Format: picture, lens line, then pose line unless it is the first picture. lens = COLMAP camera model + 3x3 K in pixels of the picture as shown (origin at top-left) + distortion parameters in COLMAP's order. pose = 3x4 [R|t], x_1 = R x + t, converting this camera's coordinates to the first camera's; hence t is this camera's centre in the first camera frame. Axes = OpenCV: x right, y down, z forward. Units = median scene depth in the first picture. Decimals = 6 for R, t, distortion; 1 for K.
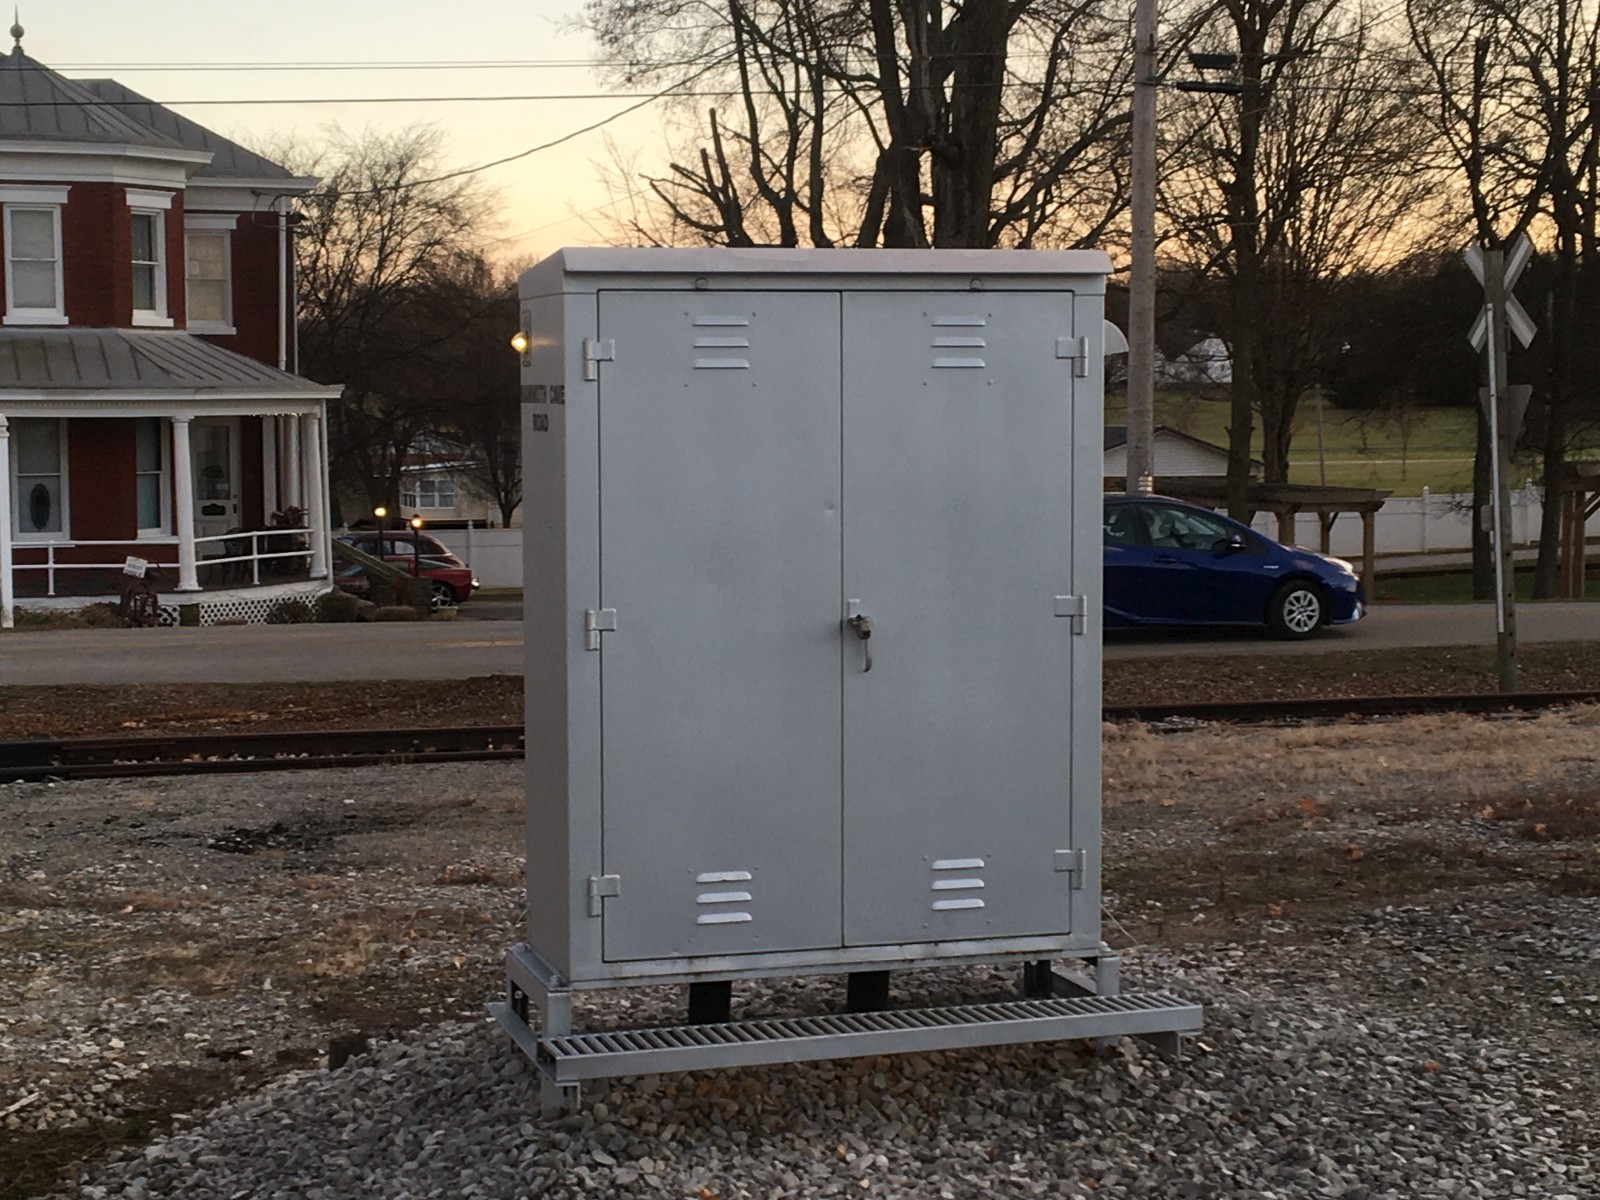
lens RADIAL K [[2866.2, 0, 677.4], [0, 2866.2, 599.4], [0, 0, 1]] dist [0.027529, 0.049418]
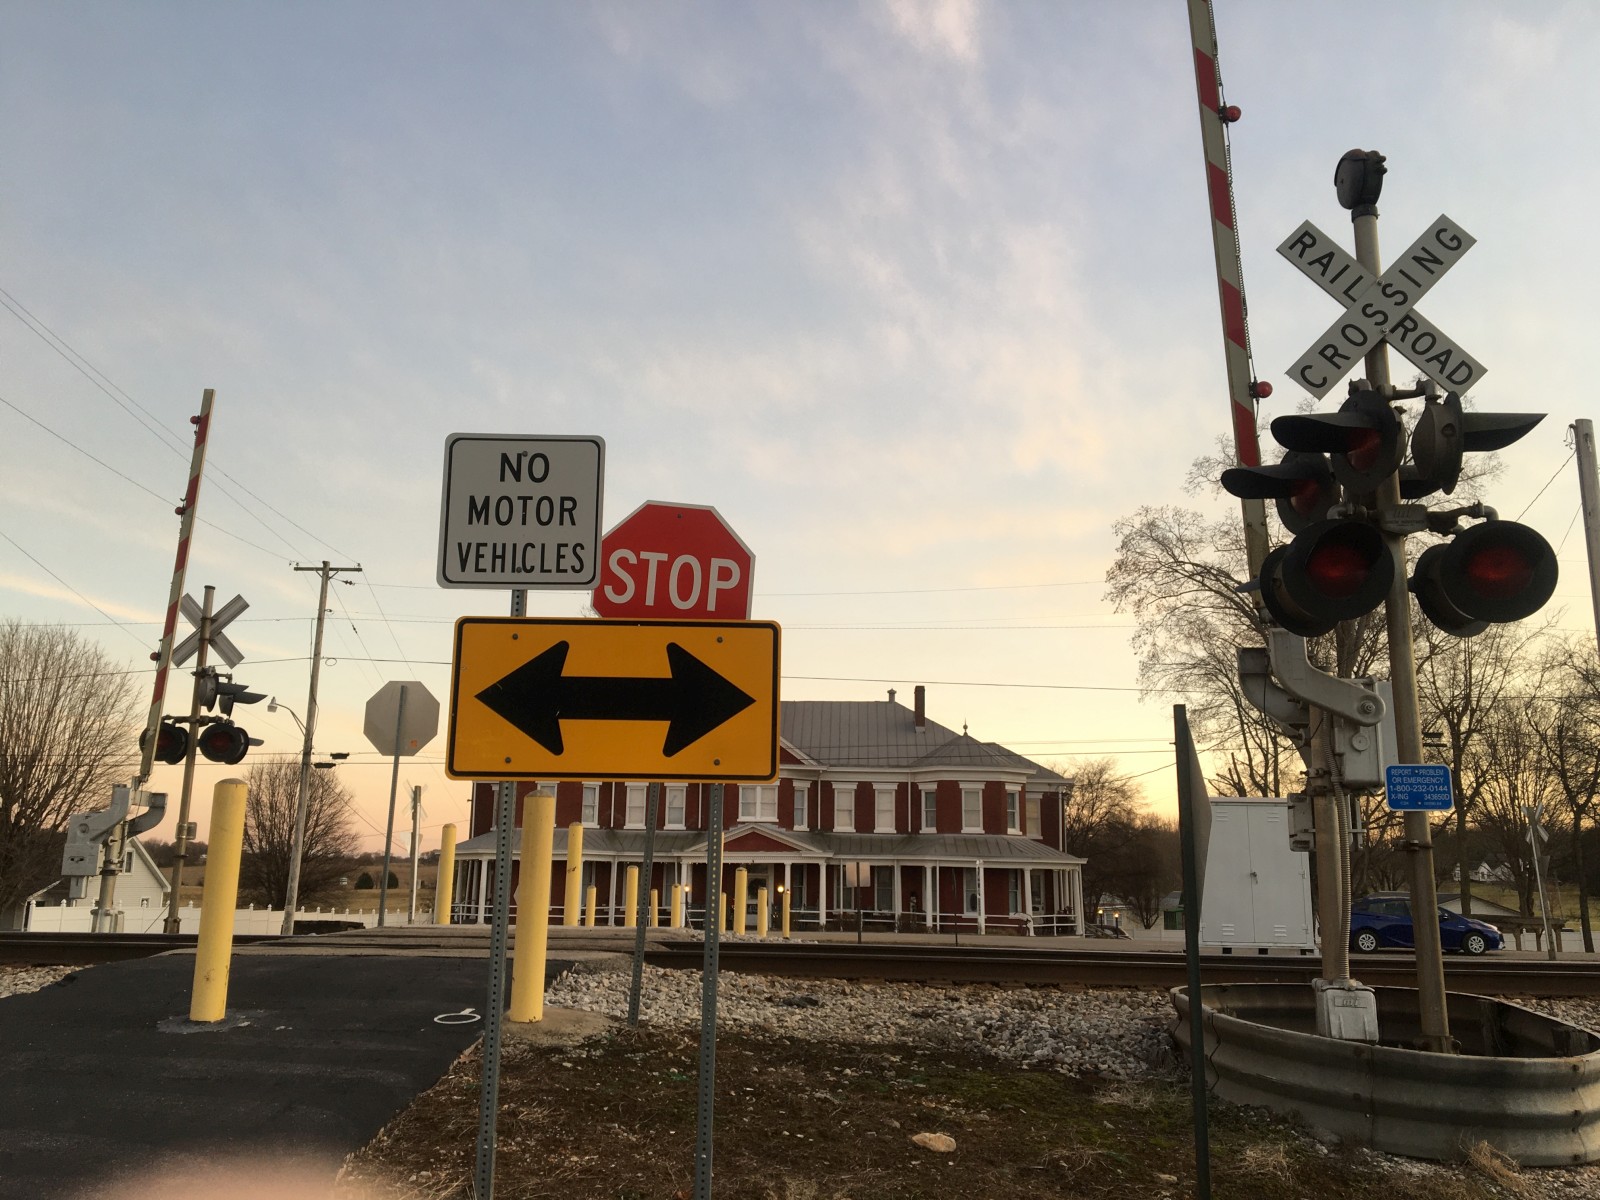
lens RADIAL K [[1474.3, 0, 728.1], [0, 1474.3, 600.7], [0, 0, 1]] dist [0.082845, -0.159295]
pose [[0.949746, -0.041725, -0.310228, 0.001119], [-0.040254, 0.966566, -0.253237, 0.053898], [0.310422, 0.252999, 0.916313, -0.399186]]
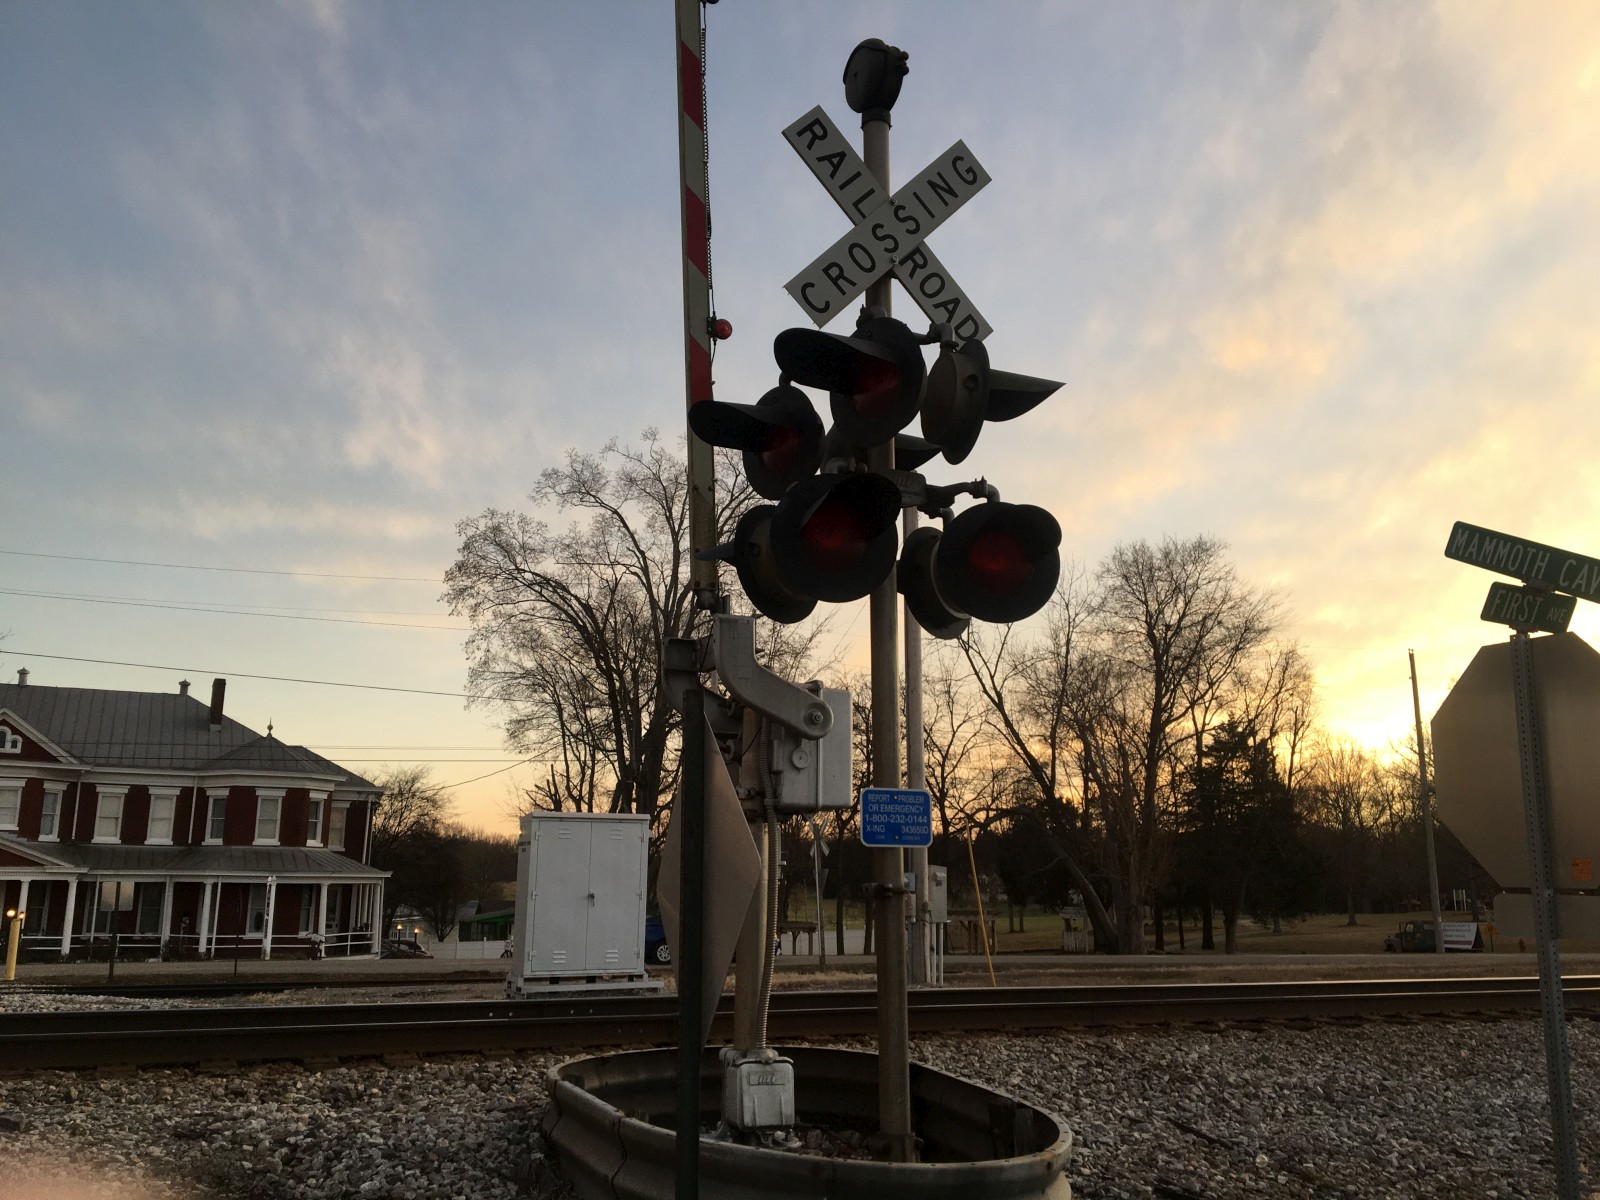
lens RADIAL K [[1428.9, 0, 835.9], [0, 1428.9, 608.1], [0, 0, 1]] dist [0.100939, -0.148768]
pose [[0.976110, 0.052218, 0.210909, -0.018404], [0.005982, 0.963865, -0.266323, 0.040310], [-0.217195, 0.261223, 0.940526, -0.313251]]
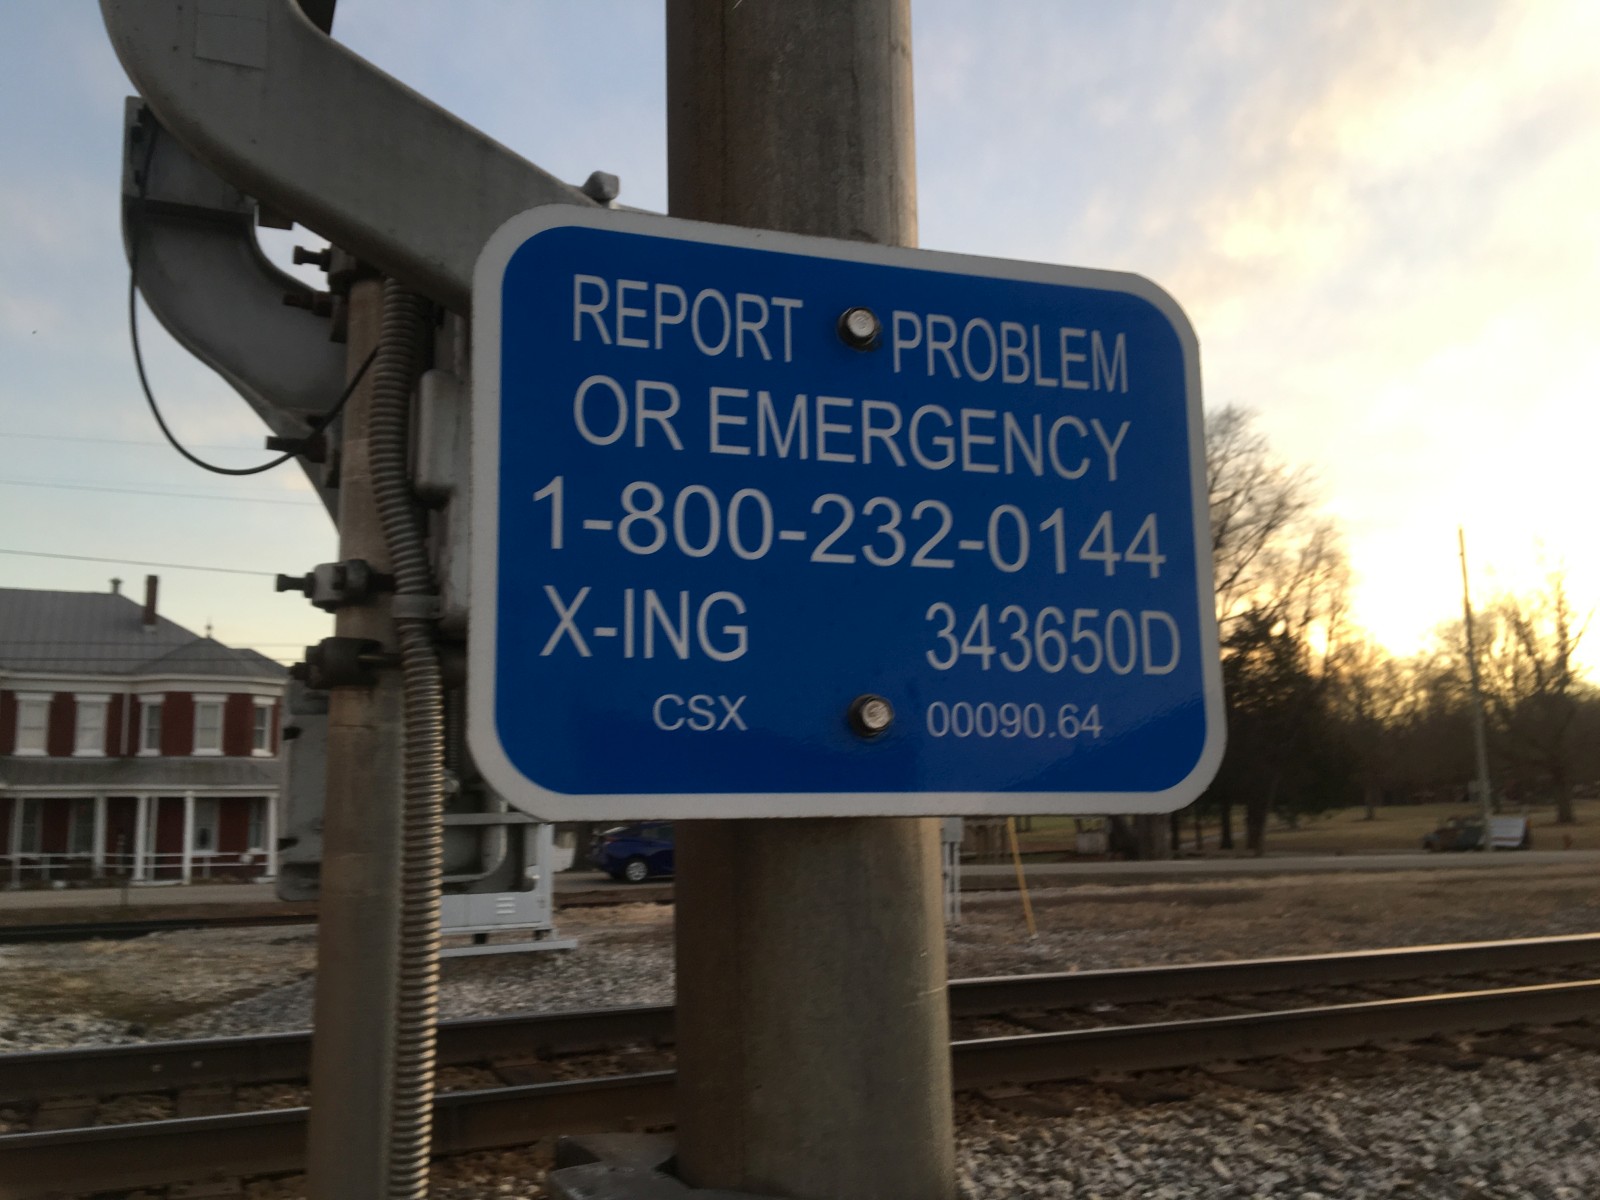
lens RADIAL K [[1362.9, 0, 800.0], [0, 1362.9, 600.0], [0, 0, 1]] dist [0.073203, -0.088009]
pose [[0.982370, 0.022192, 0.185624, 0.028333], [0.017868, 0.977237, -0.211396, 0.020683], [-0.186090, 0.210986, 0.959612, -0.139928]]
